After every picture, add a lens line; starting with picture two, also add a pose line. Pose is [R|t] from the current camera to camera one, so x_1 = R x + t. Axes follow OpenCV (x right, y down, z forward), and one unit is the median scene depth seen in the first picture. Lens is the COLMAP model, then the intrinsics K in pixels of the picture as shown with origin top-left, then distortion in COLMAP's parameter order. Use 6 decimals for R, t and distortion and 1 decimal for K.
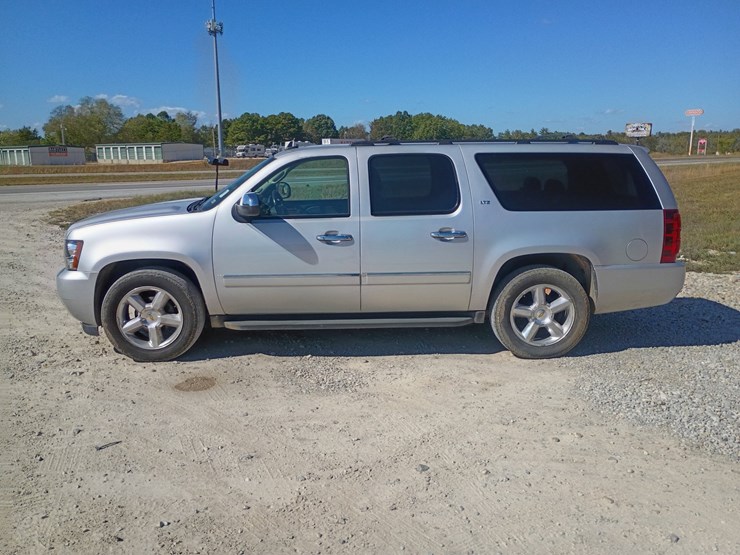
lens RADIAL K [[637.4, 0, 373.0], [0, 637.4, 275.1], [0, 0, 1]] dist [0.065745, -0.087036]
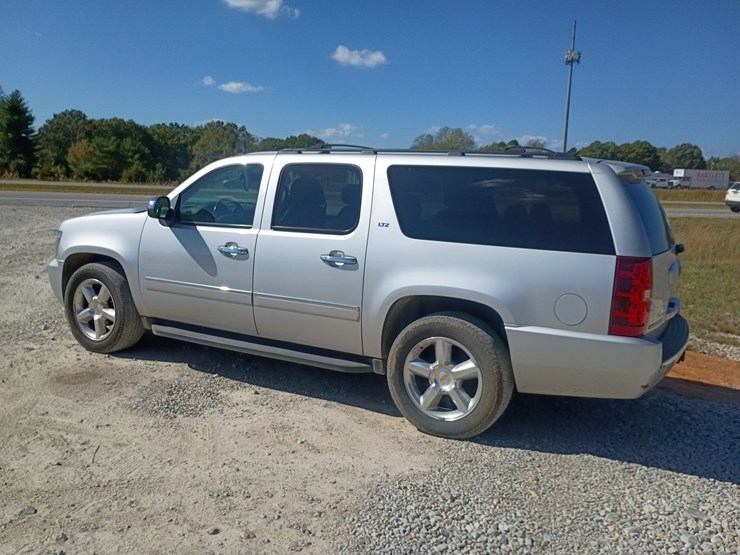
lens RADIAL K [[641.4, 0, 364.2], [0, 641.4, 257.6], [0, 0, 1]] dist [0.062772, -0.071998]
pose [[0.858007, 0.099496, -0.503910, 0.560059], [-0.134354, 0.990376, -0.033217, -0.041776], [0.495756, 0.096203, 0.863117, 0.287318]]
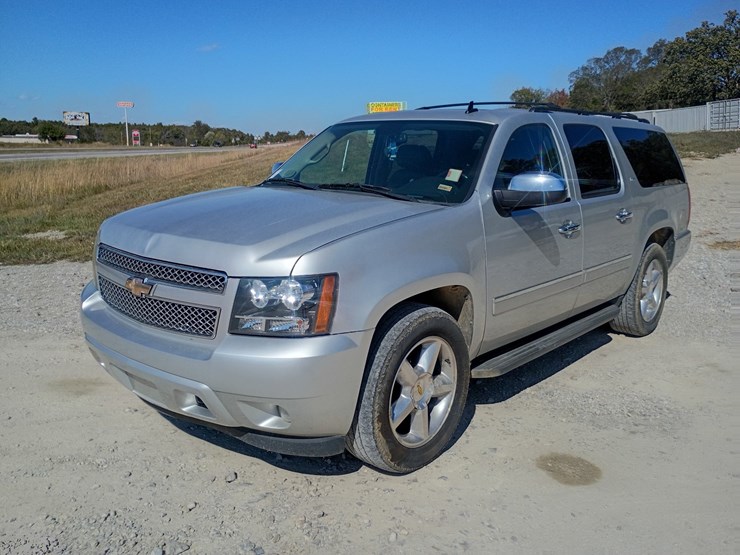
lens RADIAL K [[633.3, 0, 371.4], [0, 633.3, 275.3], [0, 0, 1]] dist [0.065452, -0.100638]
pose [[0.687276, -0.127940, 0.715041, -0.769078], [0.115726, 0.991079, 0.066099, -0.079399], [-0.717119, 0.037320, 0.695951, 0.623582]]
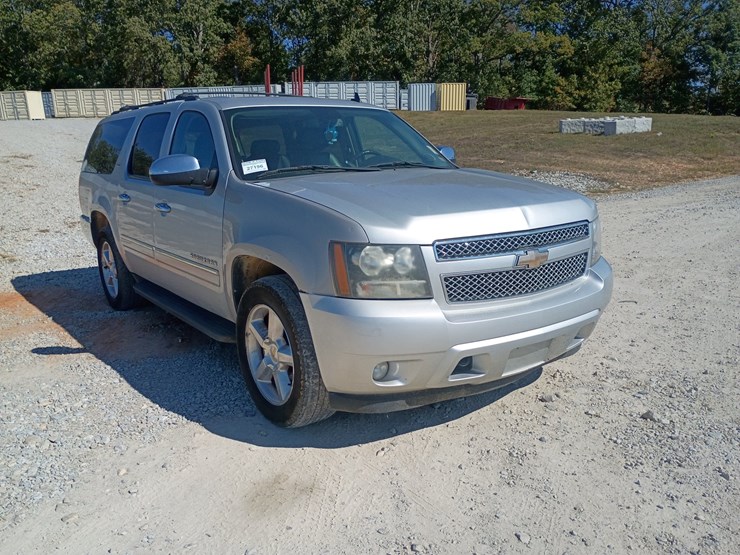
lens RADIAL K [[623.1, 0, 366.3], [0, 623.1, 280.2], [0, 0, 1]] dist [0.074133, -0.094932]
pose [[-0.538487, -0.158398, 0.827612, -0.900894], [0.184182, 0.936298, 0.299038, -0.232481], [-0.822258, 0.313459, -0.475010, 1.538600]]
